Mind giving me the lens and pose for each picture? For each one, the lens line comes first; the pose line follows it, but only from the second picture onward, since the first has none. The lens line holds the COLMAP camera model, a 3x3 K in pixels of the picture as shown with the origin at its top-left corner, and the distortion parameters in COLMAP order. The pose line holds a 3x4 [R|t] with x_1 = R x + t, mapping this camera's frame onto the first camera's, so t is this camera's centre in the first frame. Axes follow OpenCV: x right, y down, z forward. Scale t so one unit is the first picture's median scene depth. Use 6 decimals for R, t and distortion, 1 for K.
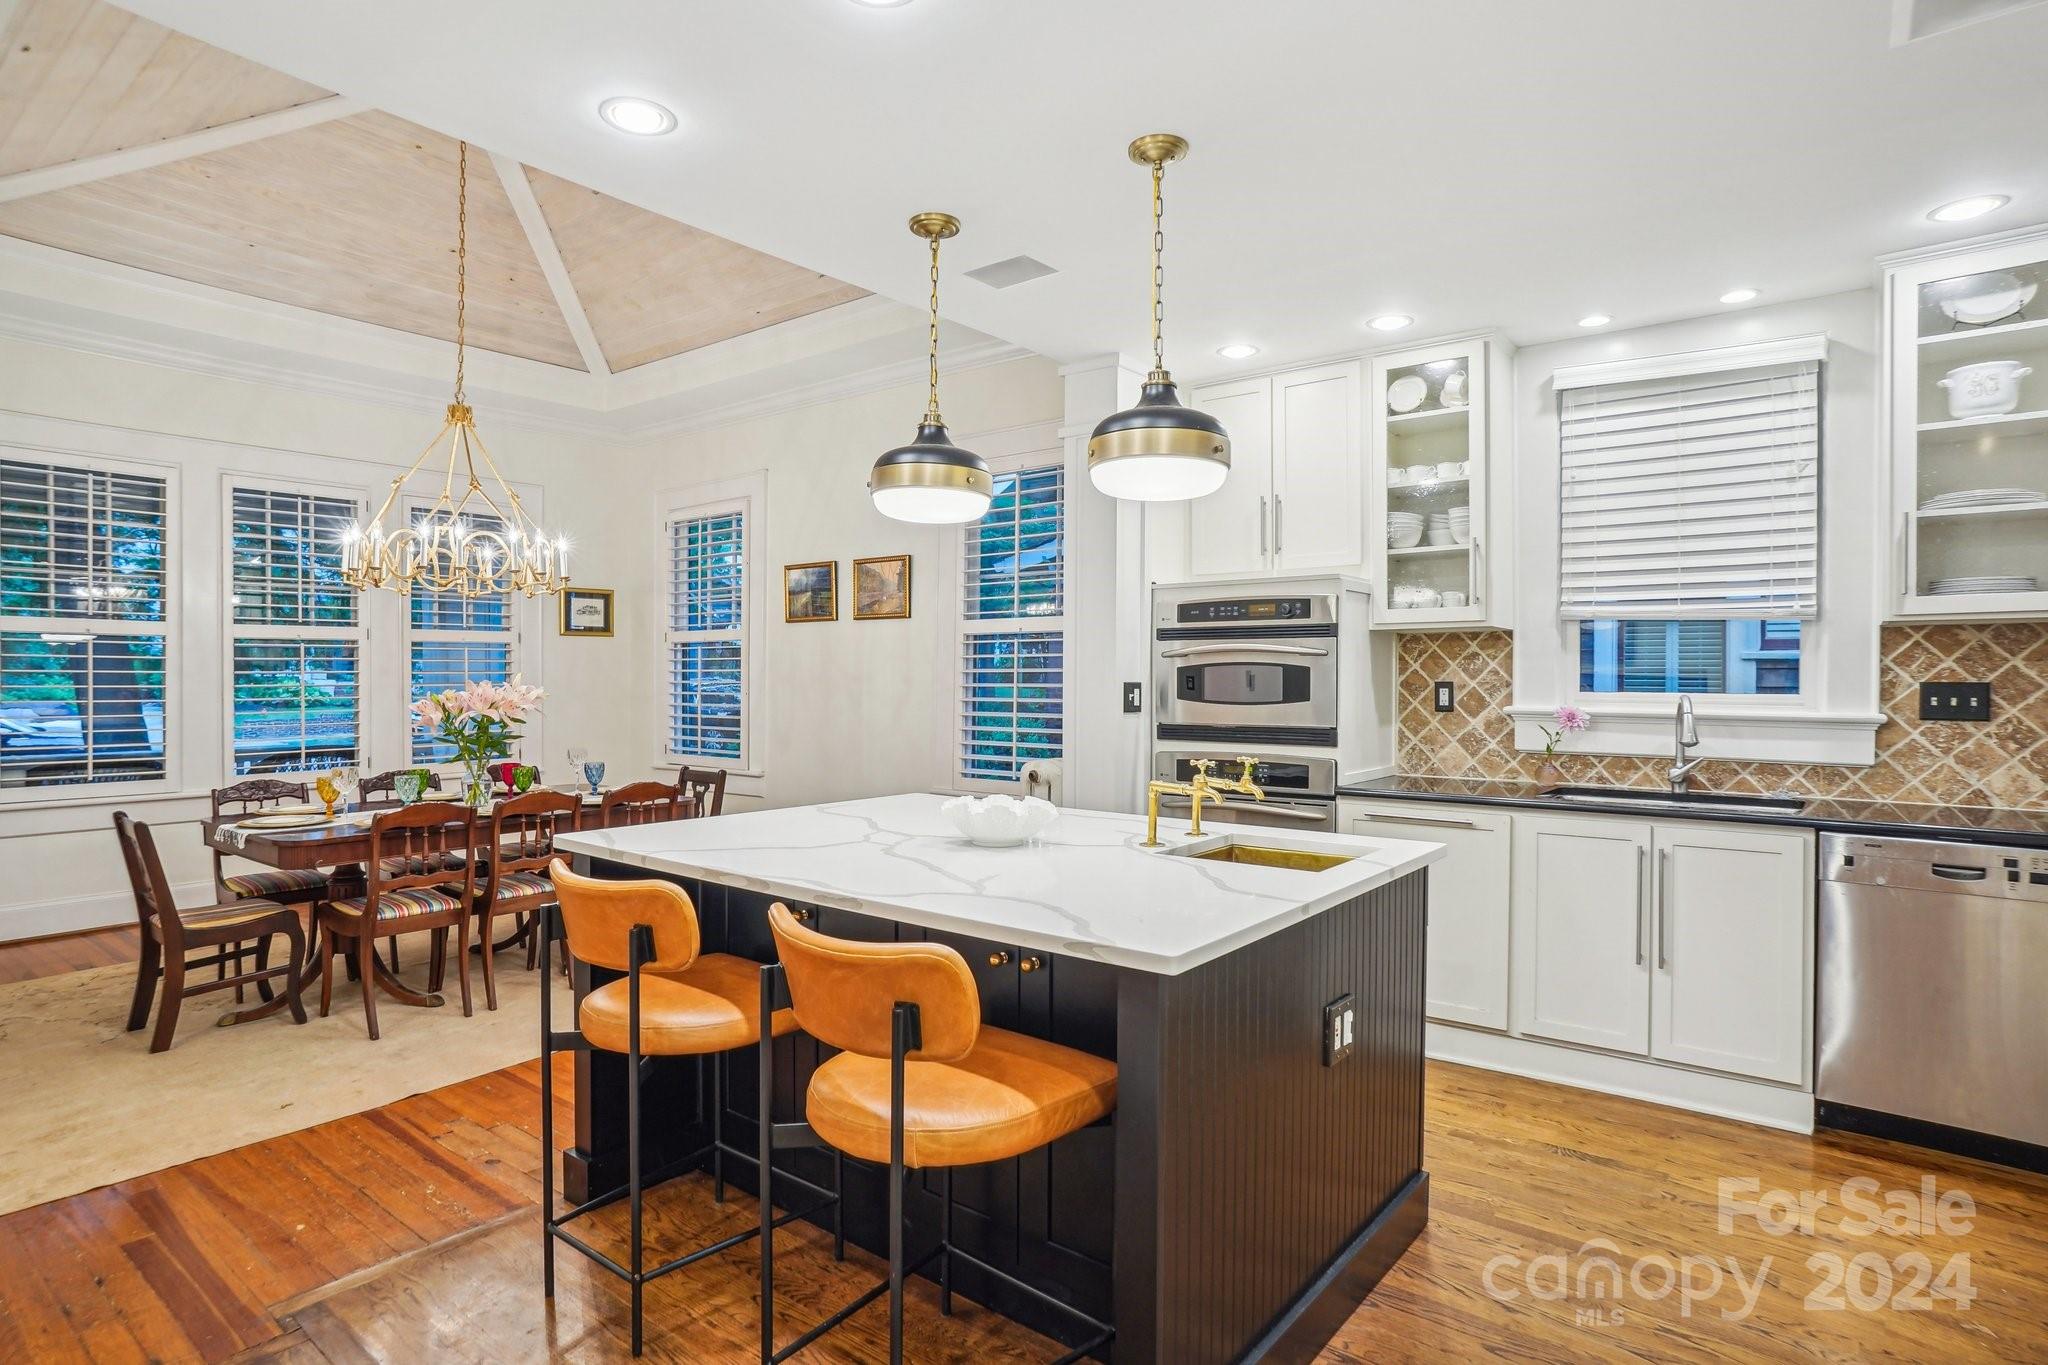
lens RADIAL K [[1077.9, 0, 1024.0], [0, 1077.9, 682.5], [0, 0, 1]] dist [-0.057677, 0.034650]
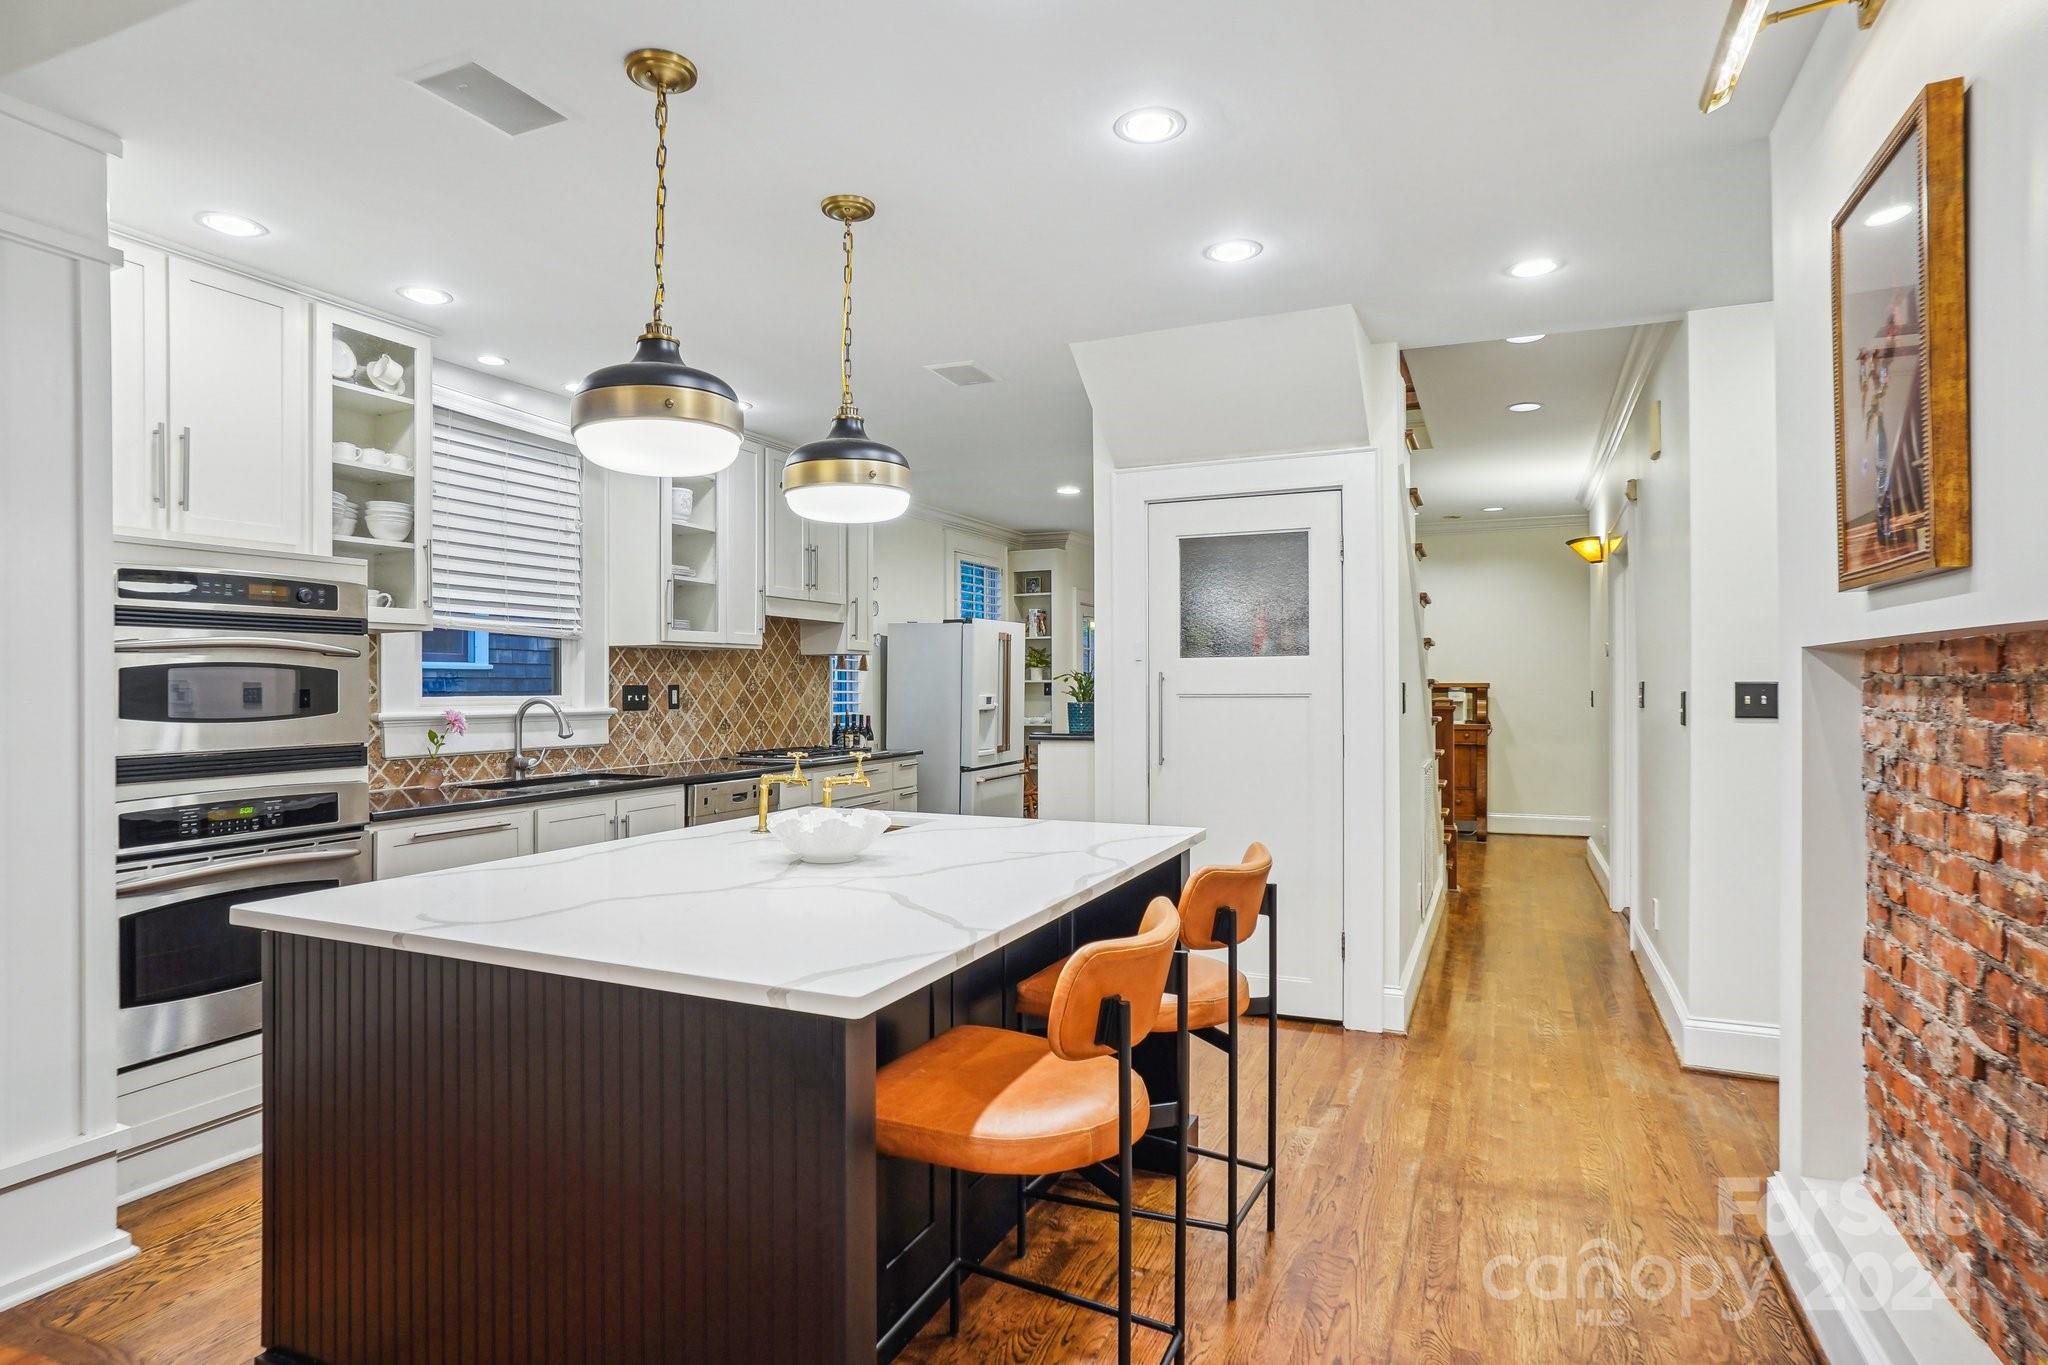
lens RADIAL K [[1089.3, 0, 1018.2], [0, 1089.3, 676.5], [0, 0, 1]] dist [-0.062926, 0.039598]
pose [[-0.249238, 0.005173, 0.968429, -0.718254], [0.008958, 0.999955, -0.003035, -0.003027], [-0.968401, 0.007919, -0.249273, 0.789896]]
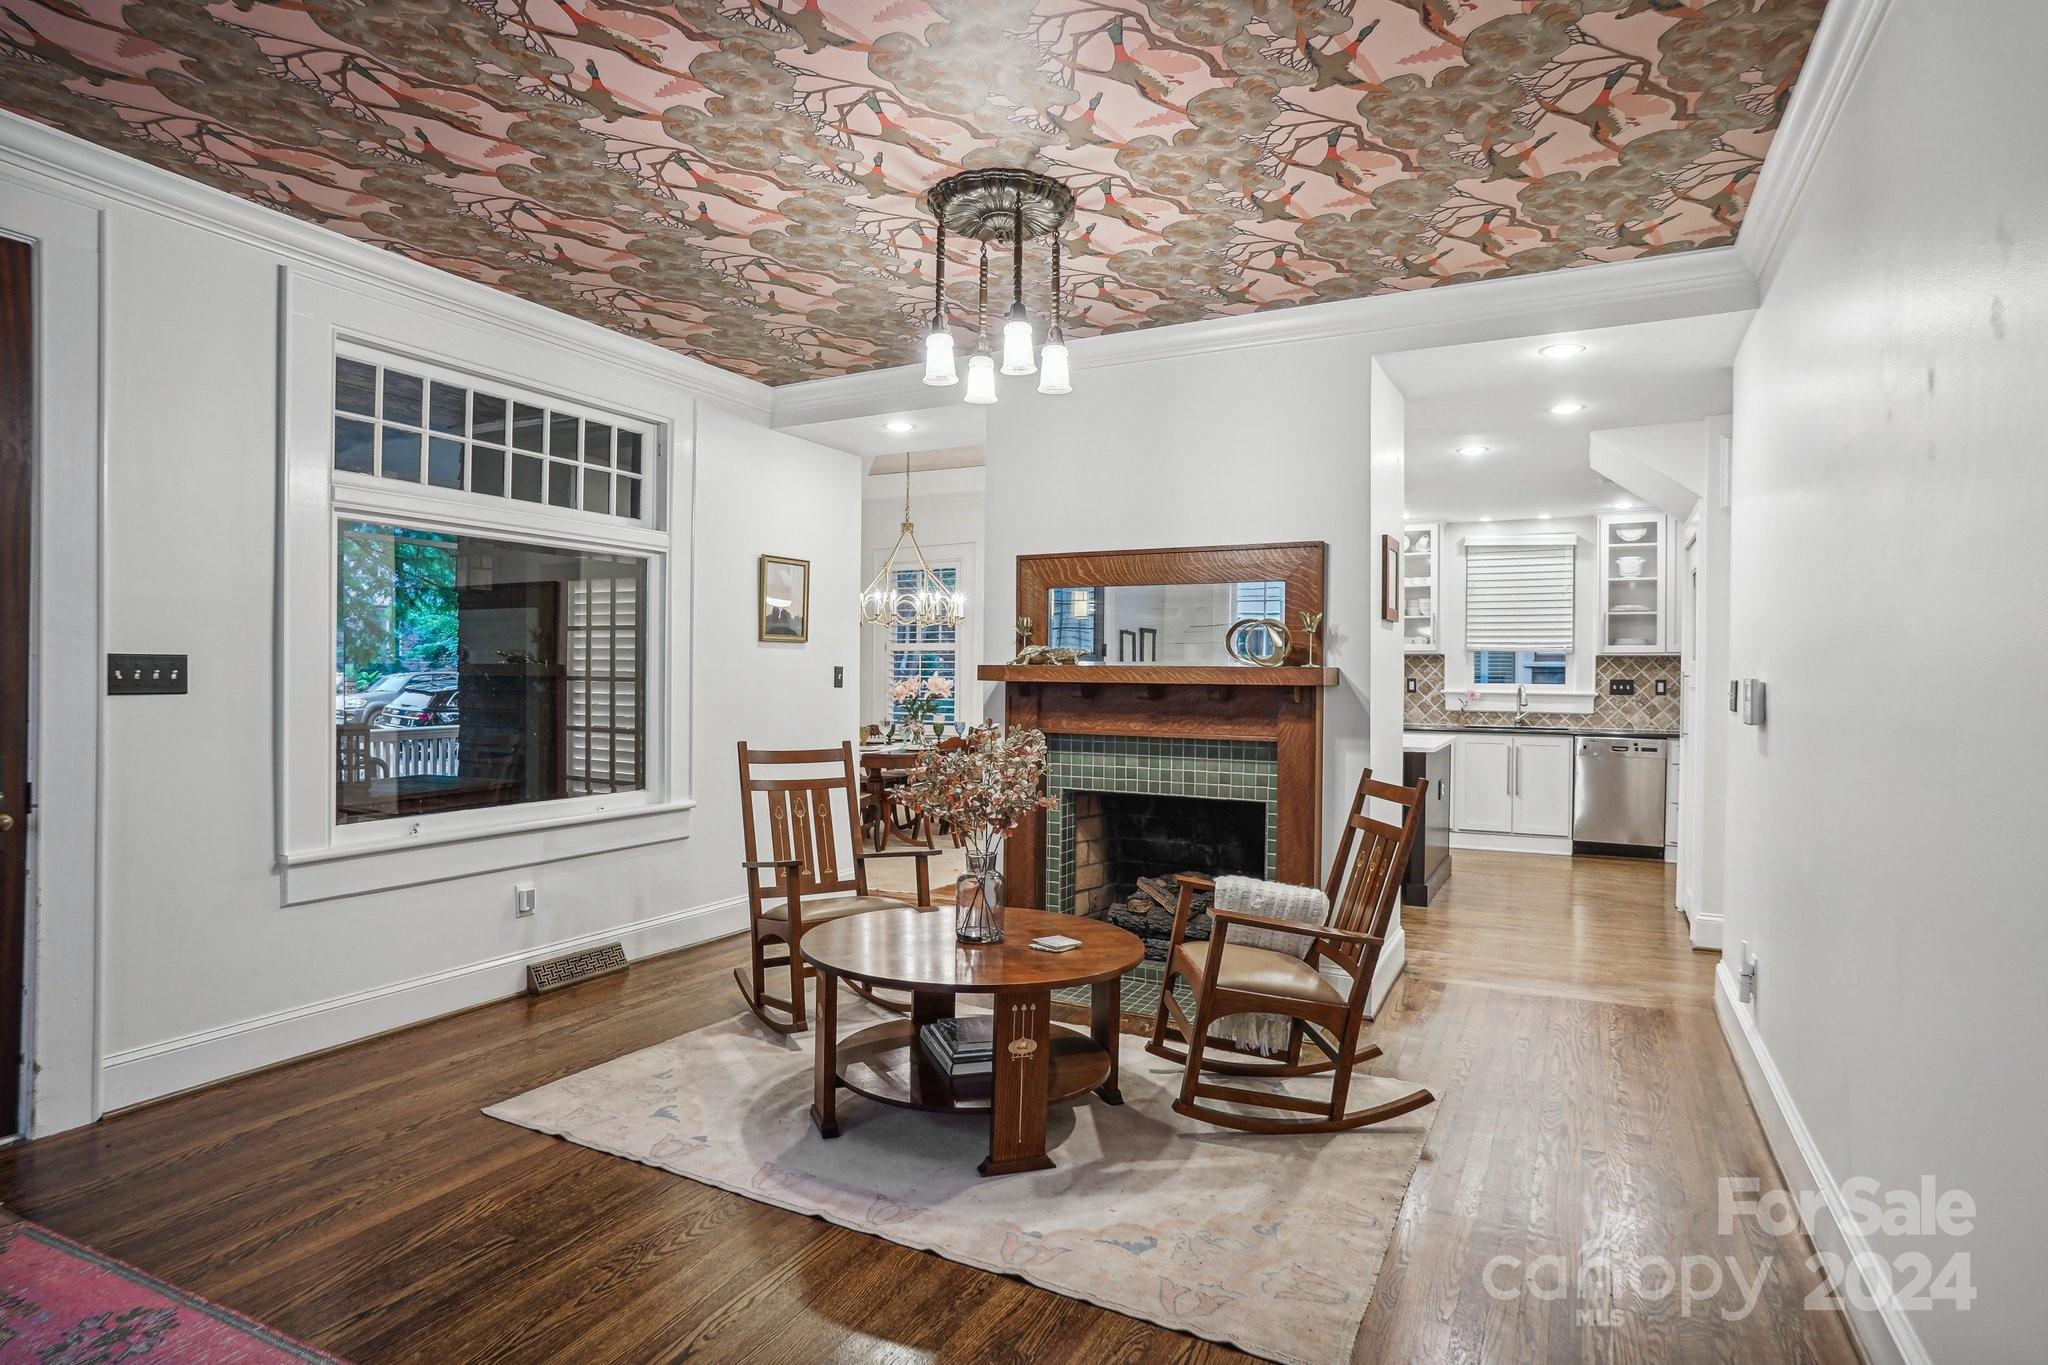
lens RADIAL K [[1089.3, 0, 1018.2], [0, 1089.3, 676.5], [0, 0, 1]] dist [-0.062926, 0.039598]
pose [[0.981290, 0.007000, 0.192406, -0.932428], [-0.006007, 0.999965, -0.005743, 0.014694], [-0.192440, 0.004480, 0.981299, -1.126775]]
